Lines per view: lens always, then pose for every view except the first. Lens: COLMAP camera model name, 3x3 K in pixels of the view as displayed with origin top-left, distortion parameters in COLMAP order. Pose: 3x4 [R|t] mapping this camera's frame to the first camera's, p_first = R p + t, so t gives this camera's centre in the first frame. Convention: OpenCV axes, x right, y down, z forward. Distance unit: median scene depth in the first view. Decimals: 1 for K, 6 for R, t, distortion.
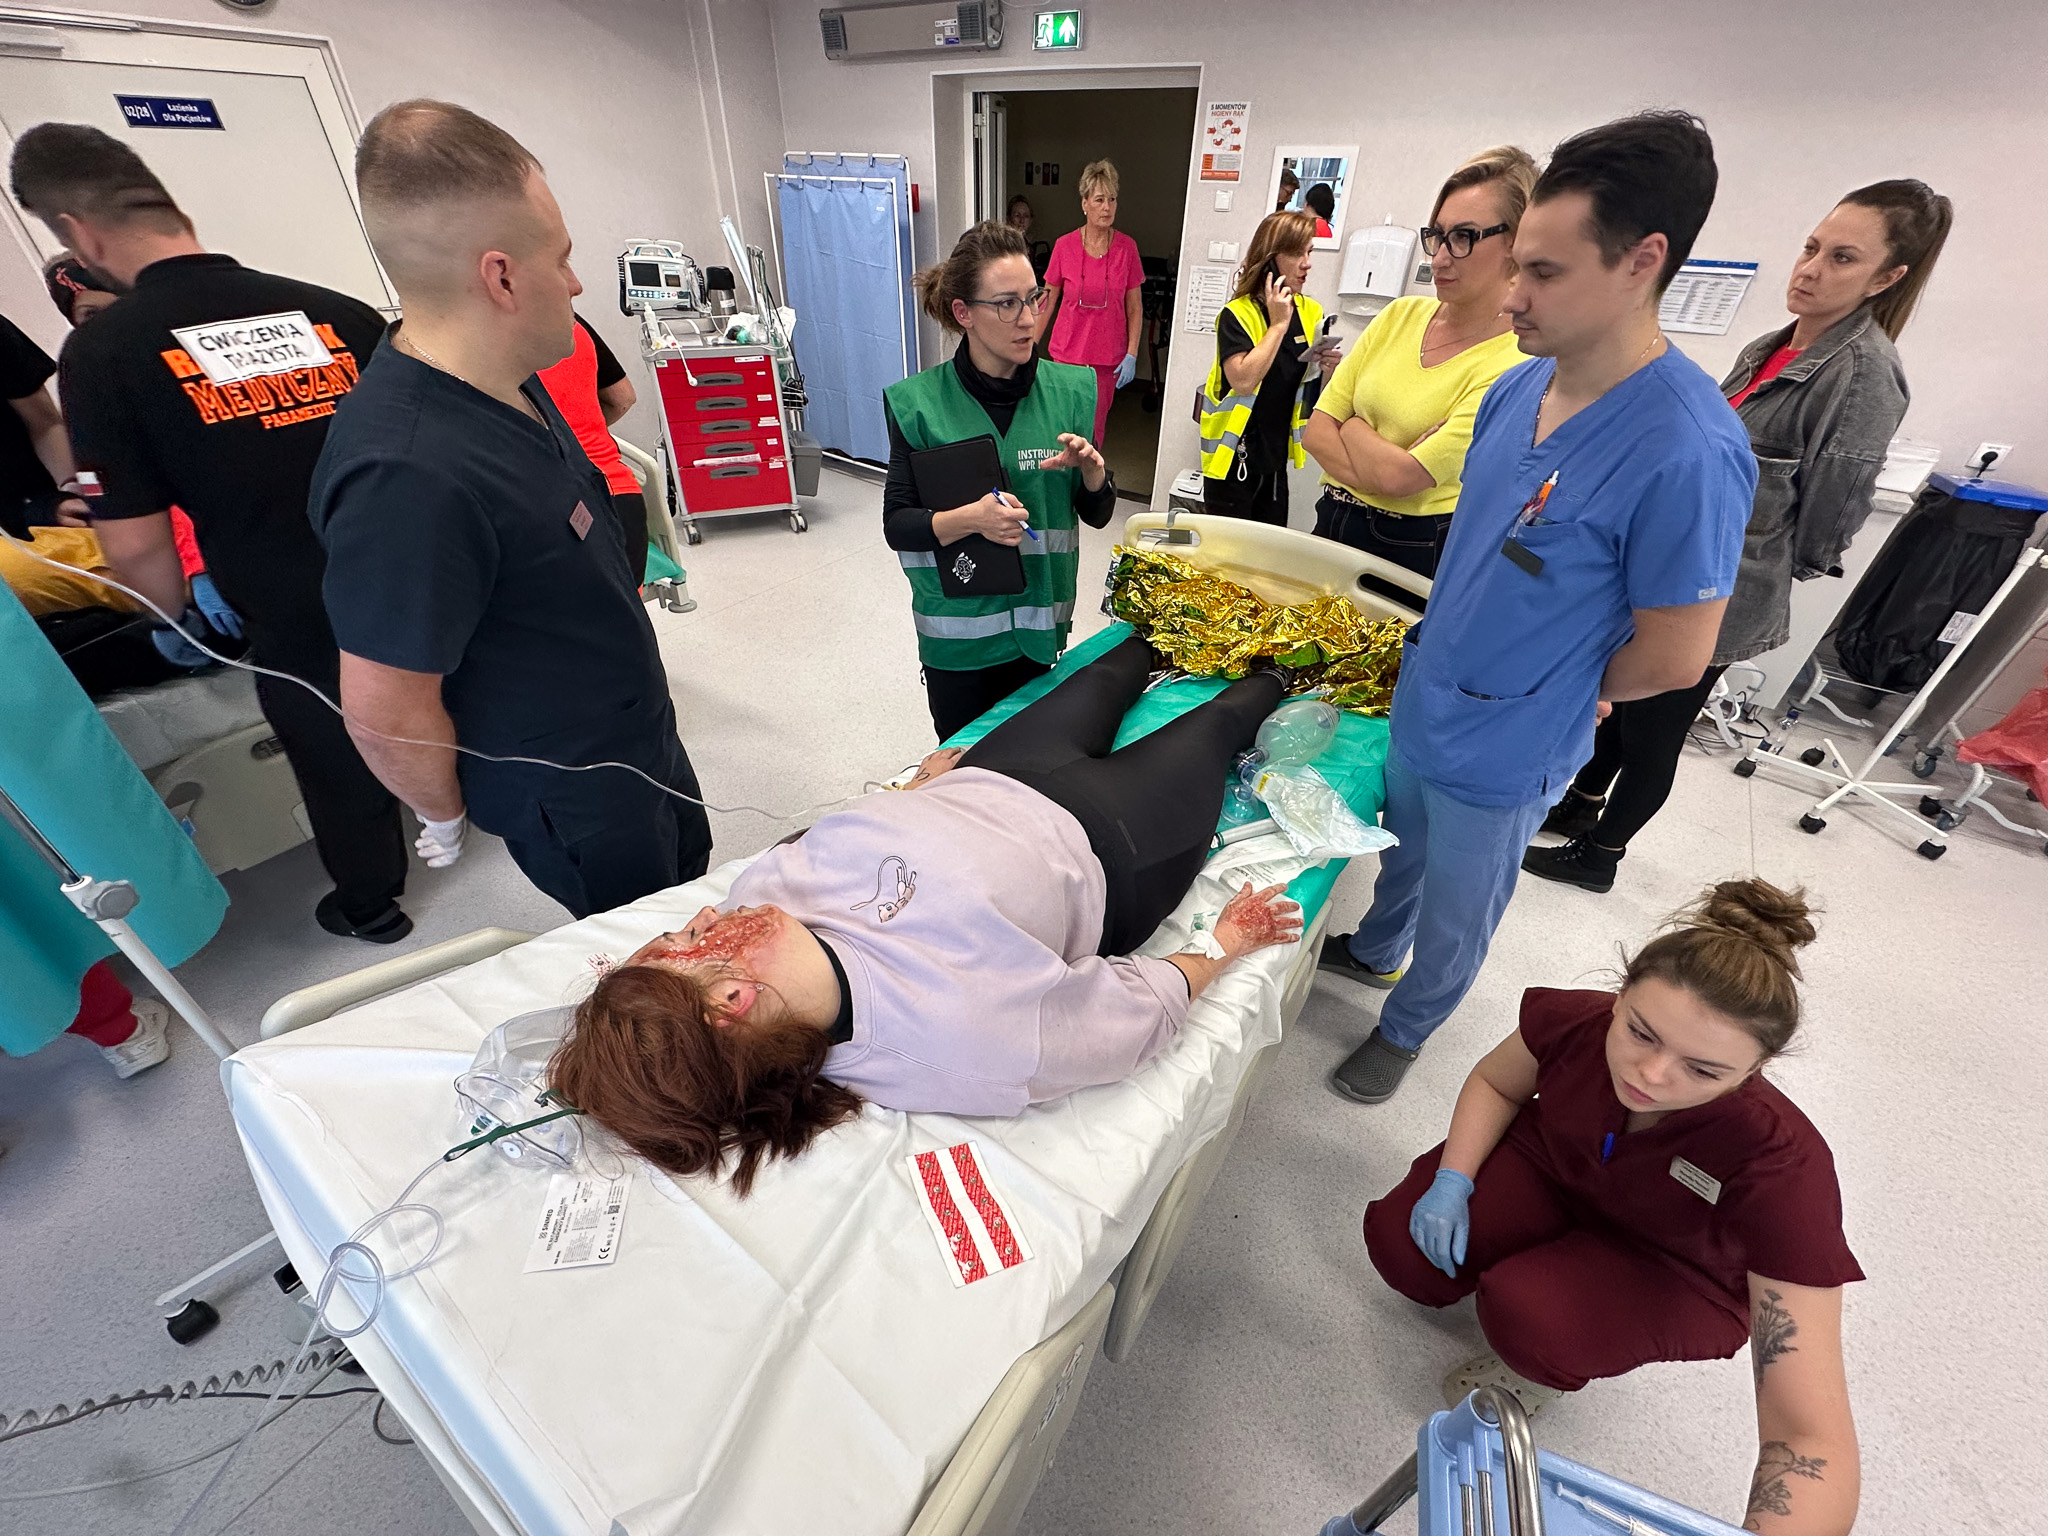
lens RADIAL K [[816.4, 0, 1023.1], [0, 816.4, 764.2], [0, 0, 1]] dist [0.000872, 0.000036]
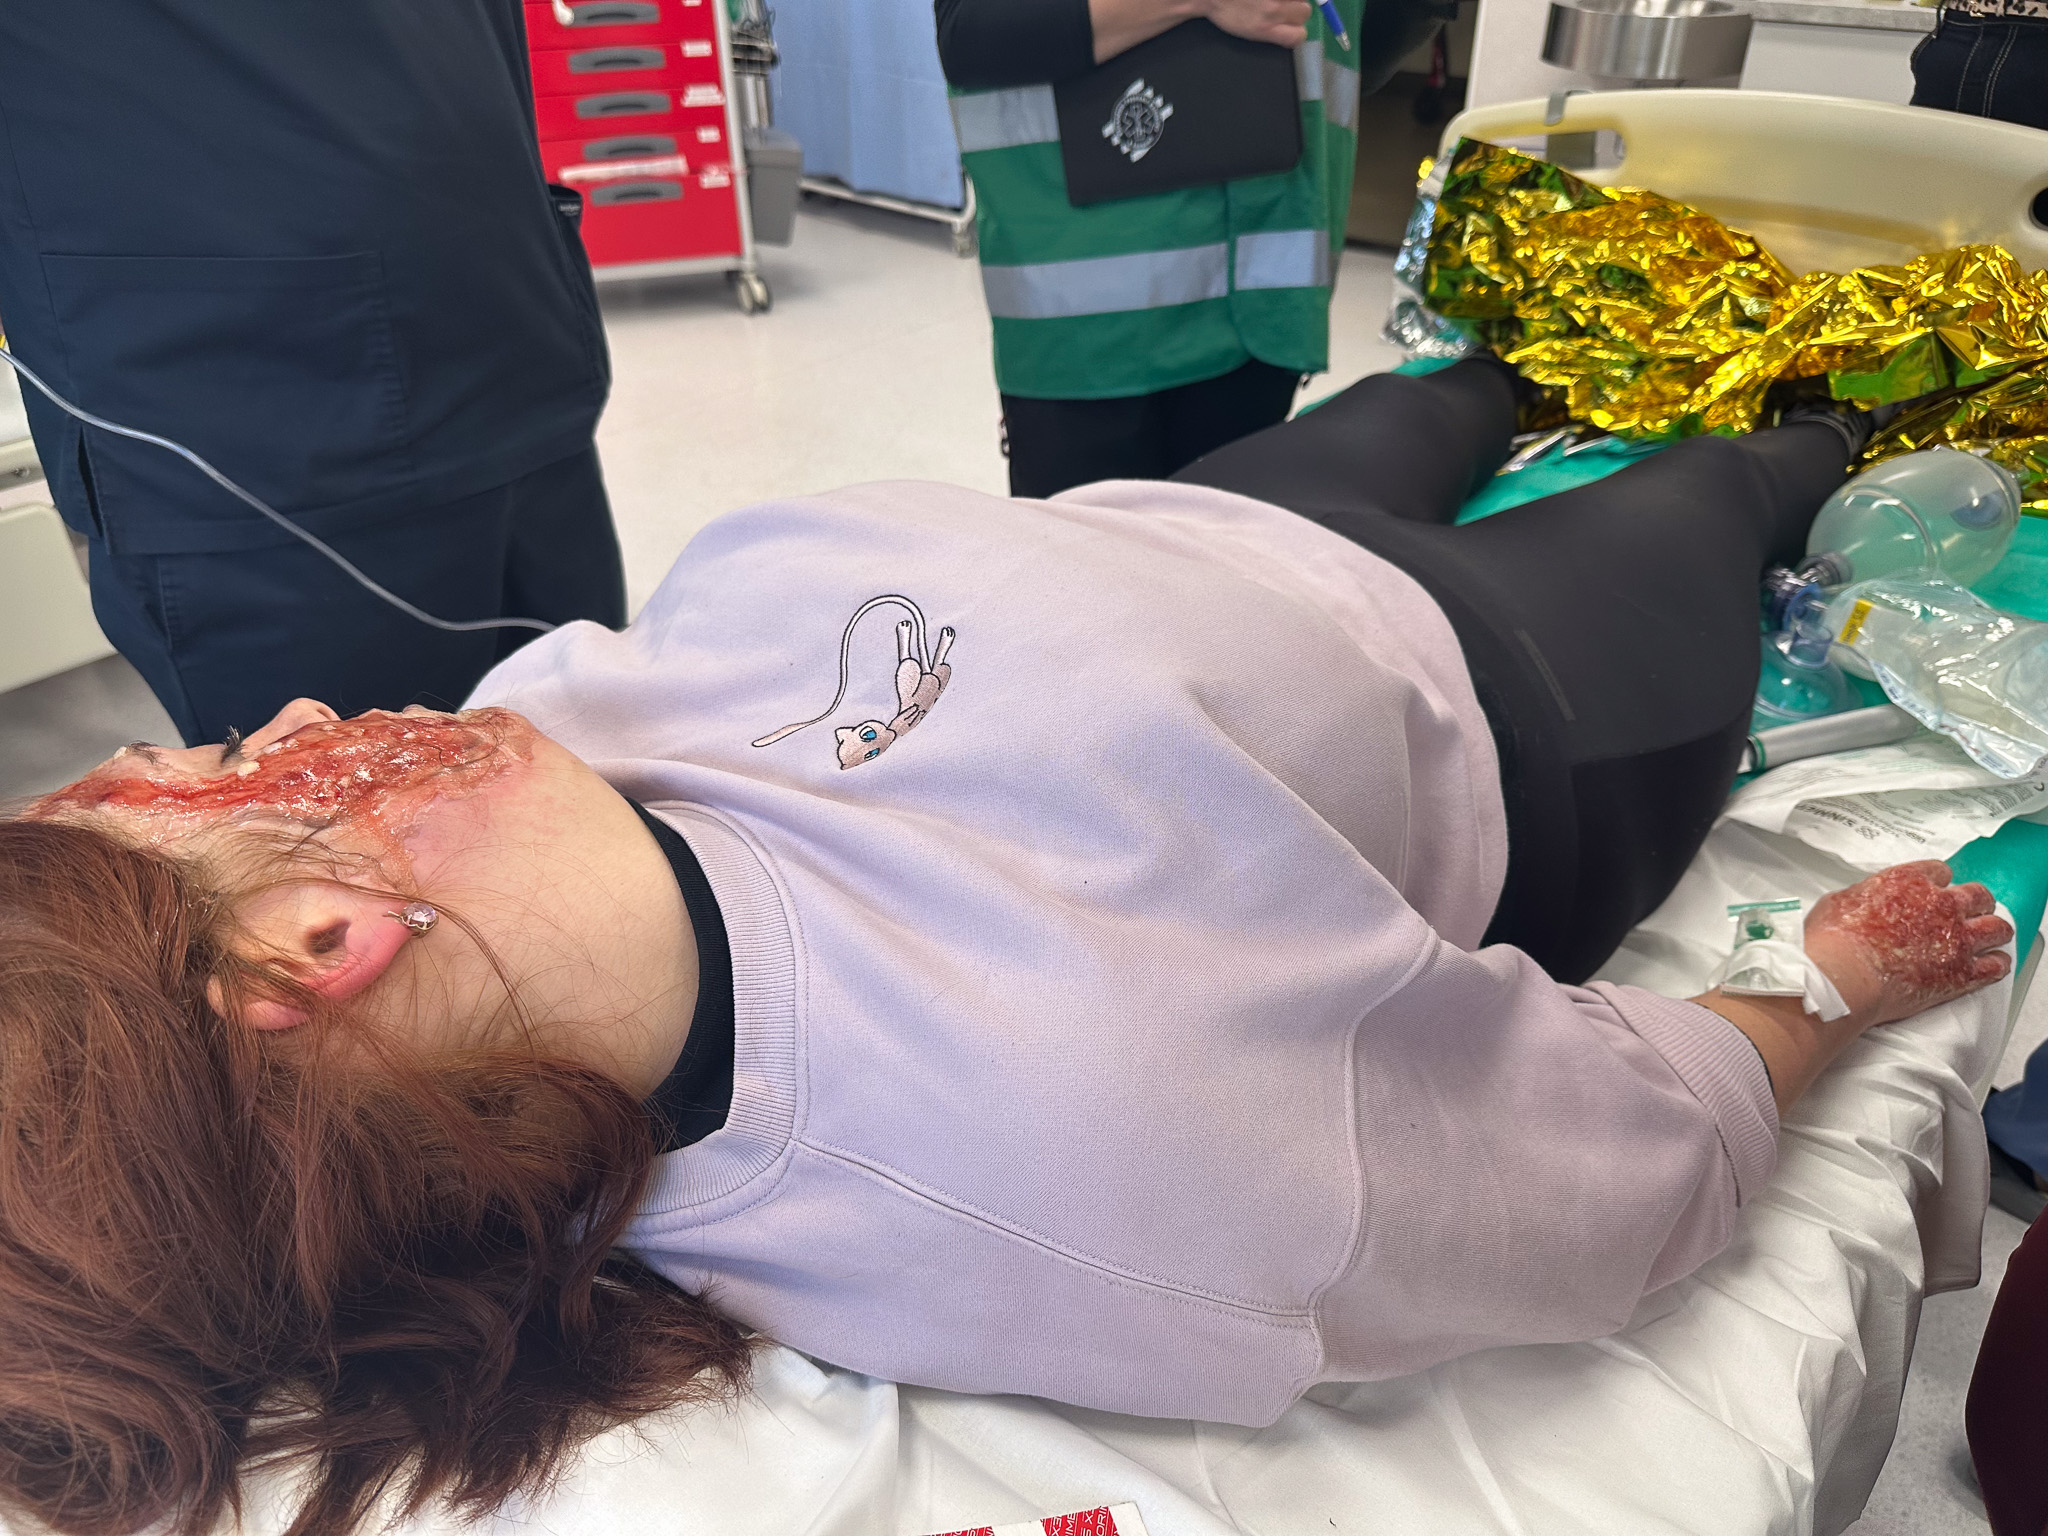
lens RADIAL K [[1455.7, 0, 1024.1], [0, 1455.7, 770.4], [0, 0, 1]] dist [-0.002507, -0.001761]
pose [[0.995585, 0.017539, -0.092209, -0.039491], [-0.022869, 0.998108, -0.057067, 0.169937], [0.091034, 0.058924, 0.994103, 0.341716]]
